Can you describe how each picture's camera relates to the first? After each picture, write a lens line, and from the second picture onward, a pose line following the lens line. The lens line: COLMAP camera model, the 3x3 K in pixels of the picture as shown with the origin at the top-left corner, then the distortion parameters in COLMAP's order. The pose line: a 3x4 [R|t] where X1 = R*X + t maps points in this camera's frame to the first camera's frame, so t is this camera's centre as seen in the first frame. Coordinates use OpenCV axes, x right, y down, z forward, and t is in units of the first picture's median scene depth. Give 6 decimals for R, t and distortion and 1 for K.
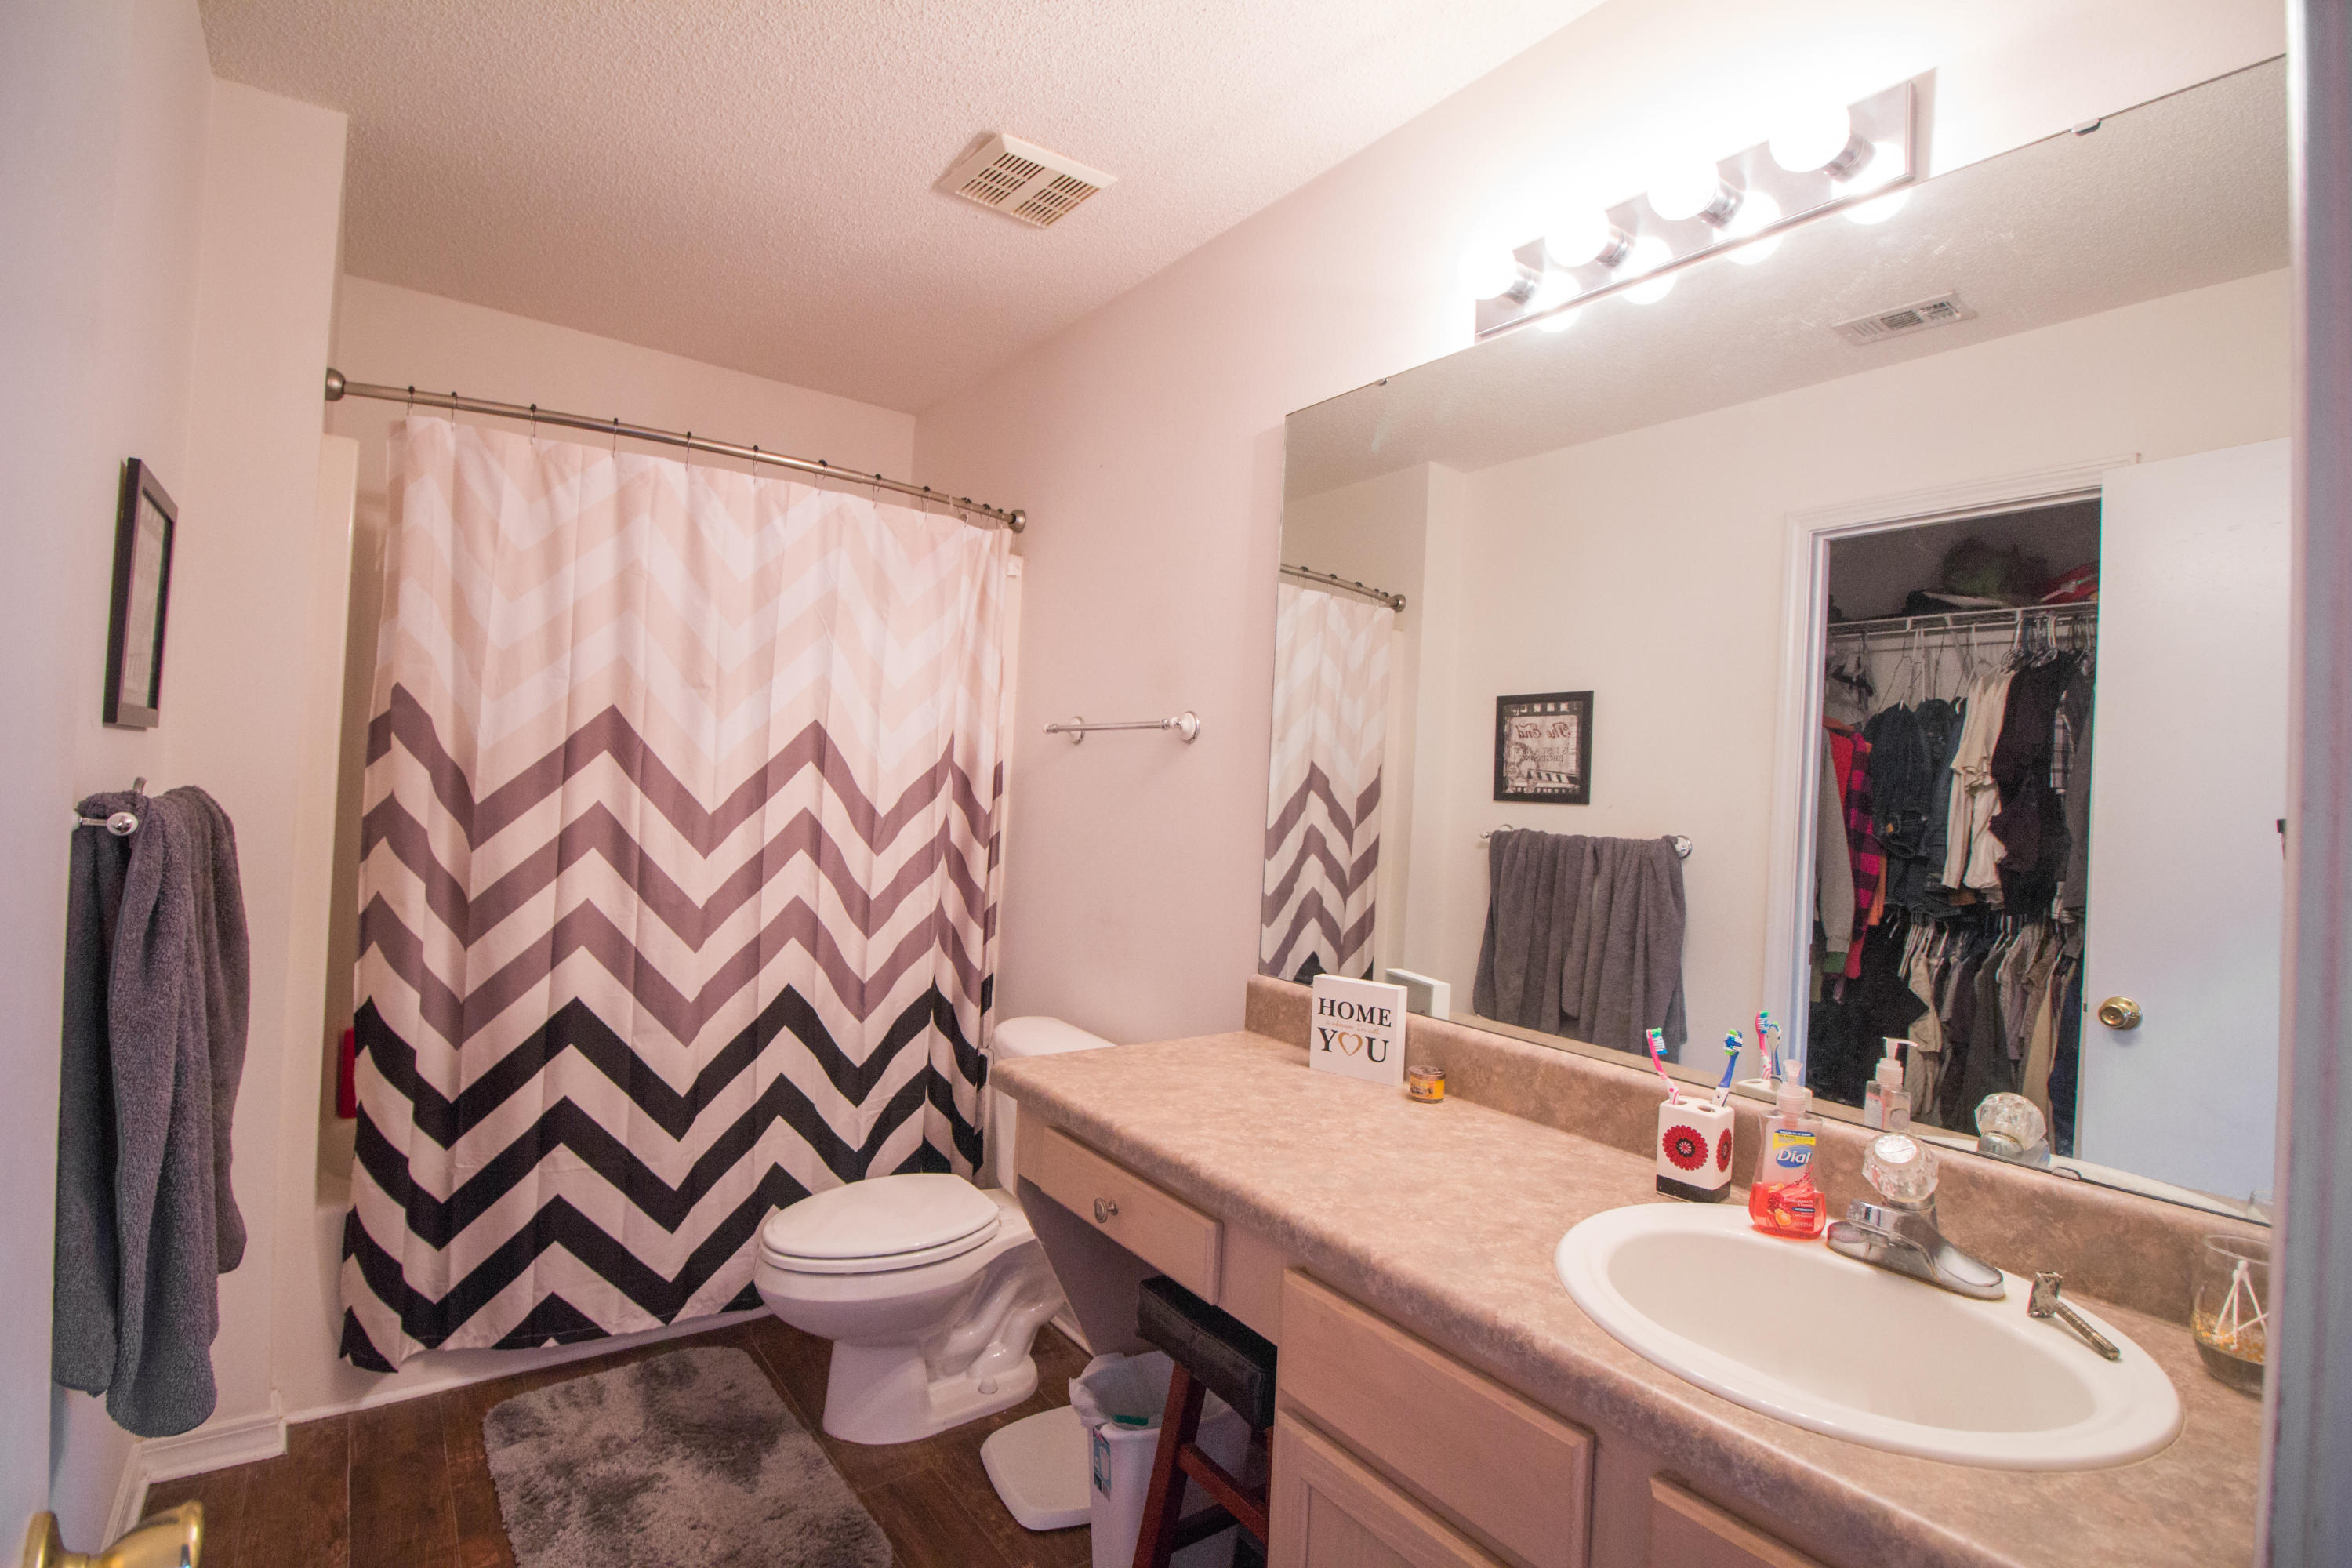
lens RADIAL K [[1093.8, 0, 1166.1], [0, 1093.8, 770.9], [0, 0, 1]] dist [0.001250, -0.013451]
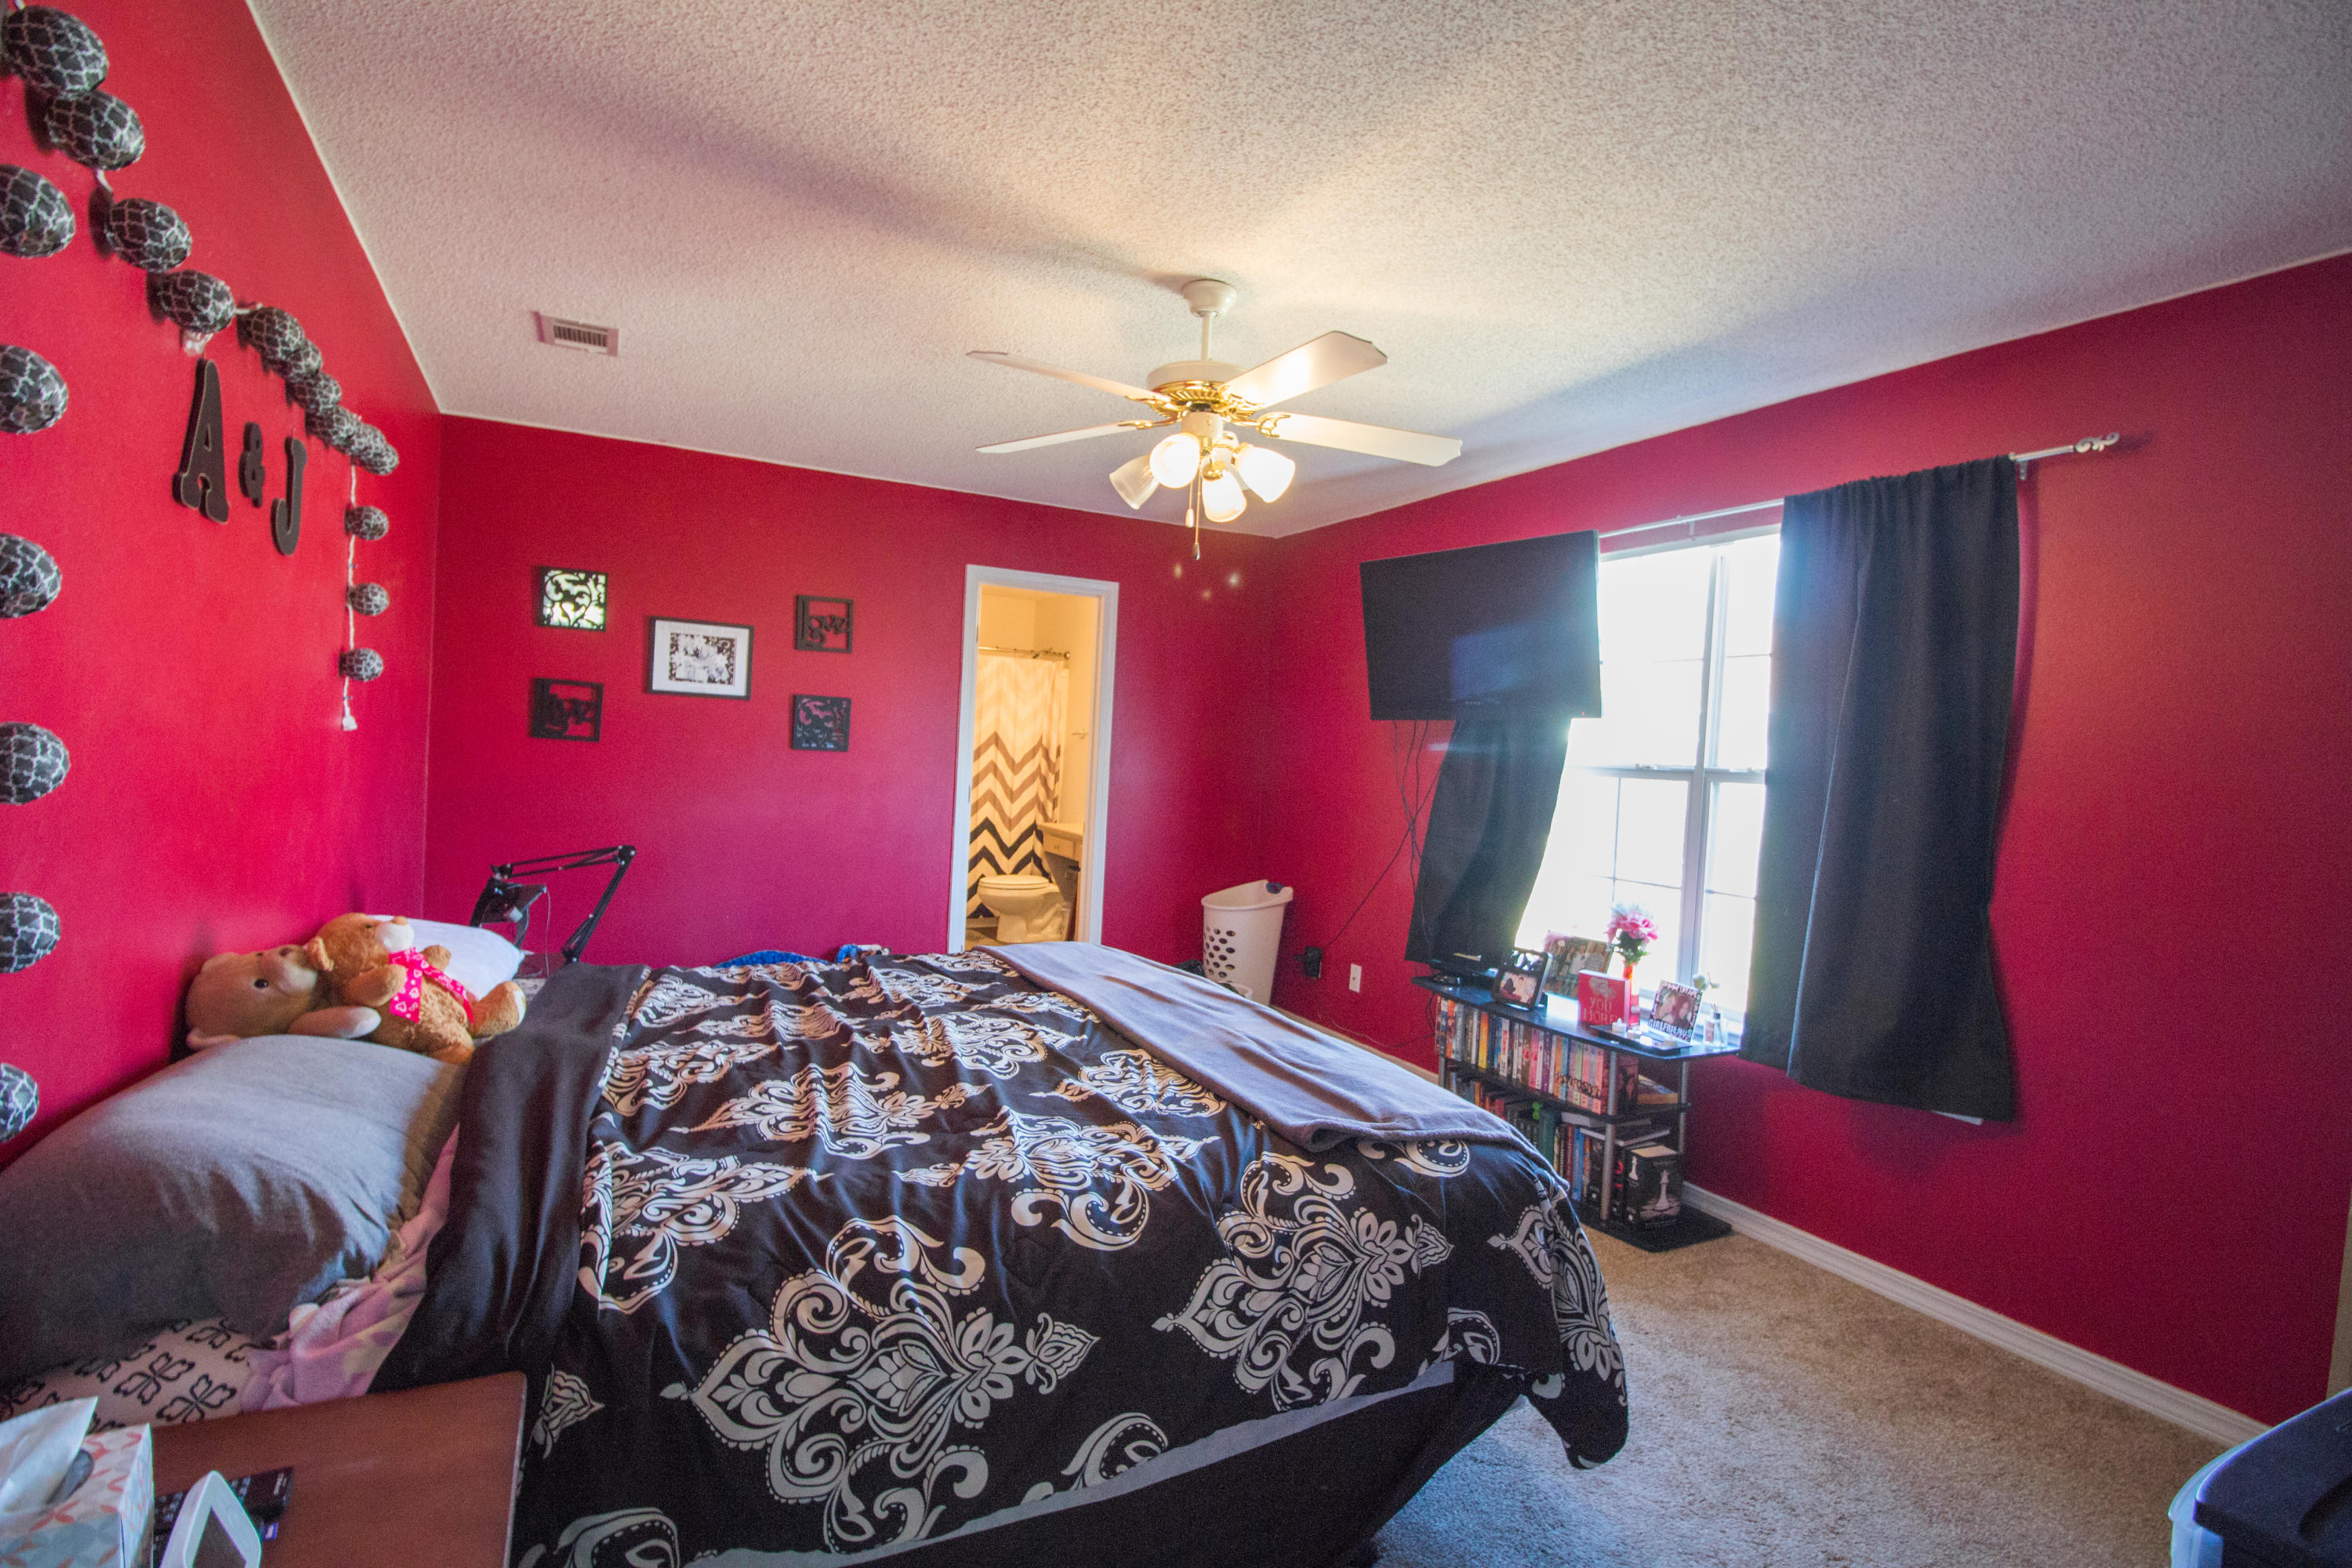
lens RADIAL K [[1093.8, 0, 1166.1], [0, 1093.8, 770.9], [0, 0, 1]] dist [0.001250, -0.013451]
pose [[0.987938, 0.009429, -0.154565, 0.597025], [-0.006073, 0.999736, 0.022171, -0.005300], [0.154733, -0.020965, 0.987734, -1.862460]]
